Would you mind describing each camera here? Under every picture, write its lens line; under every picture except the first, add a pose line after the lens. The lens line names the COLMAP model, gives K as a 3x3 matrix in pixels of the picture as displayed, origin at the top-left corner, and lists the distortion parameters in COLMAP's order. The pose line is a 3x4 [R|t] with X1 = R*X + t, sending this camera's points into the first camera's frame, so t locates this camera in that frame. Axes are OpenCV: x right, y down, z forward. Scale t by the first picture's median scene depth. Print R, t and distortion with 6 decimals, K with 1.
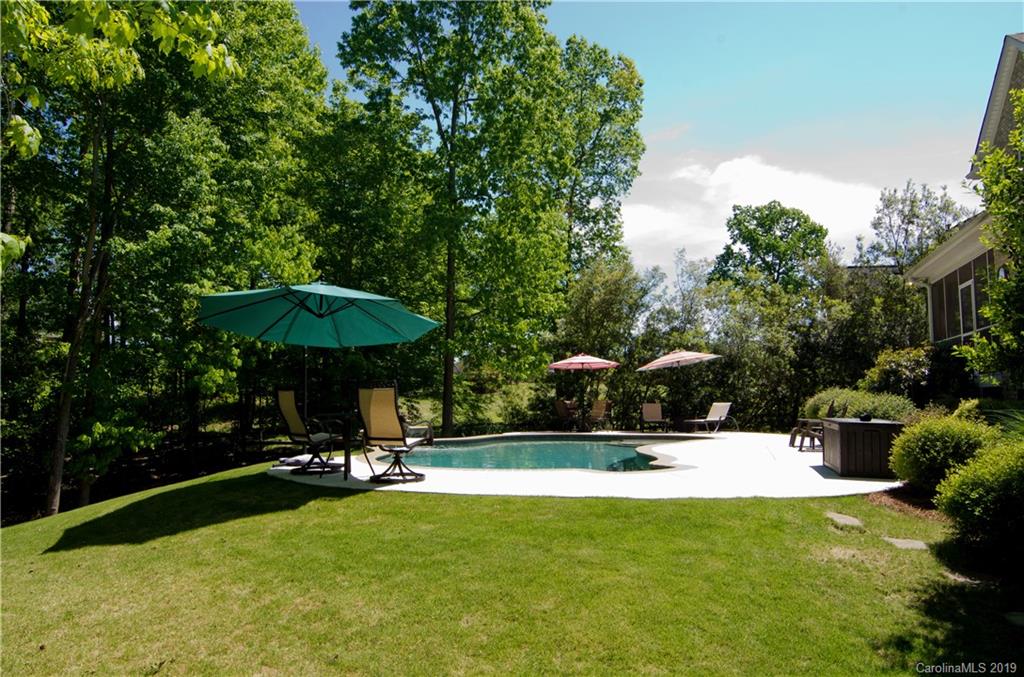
lens RADIAL K [[706.9, 0, 508.9], [0, 706.9, 339.7], [0, 0, 1]] dist [0.010348, -0.005309]
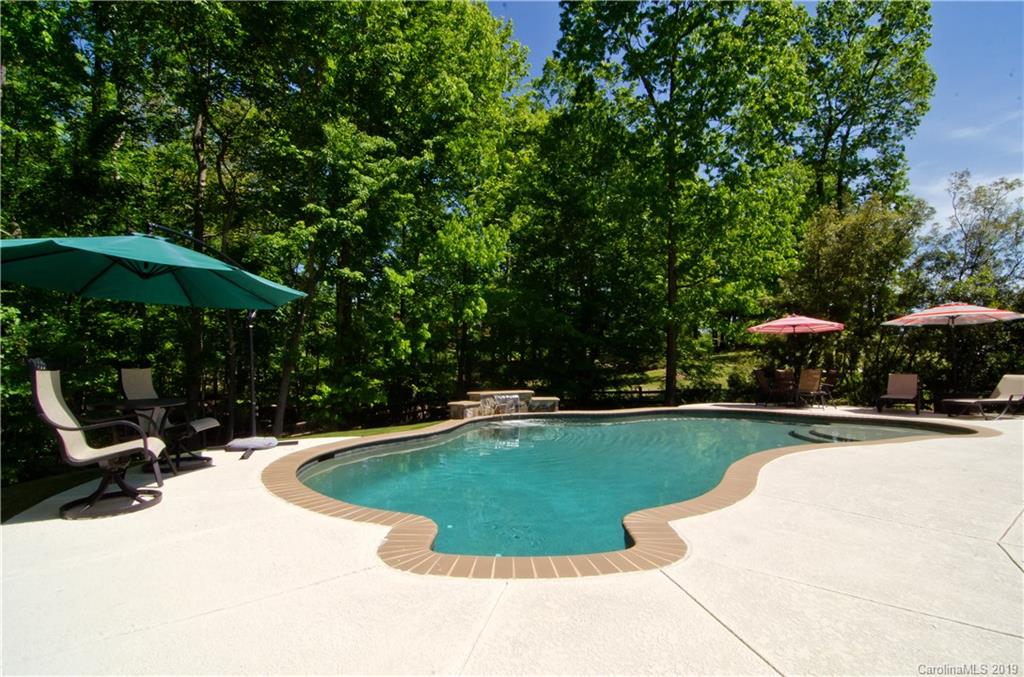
lens RADIAL K [[496.5, 0, 515.5], [0, 496.5, 336.0], [0, 0, 1]] dist [-0.015479, -0.003272]
pose [[0.821286, -0.024390, -0.569996, 0.151590], [0.044103, 0.998810, 0.020807, 0.016899], [0.568810, -0.042226, 0.821384, 0.296328]]
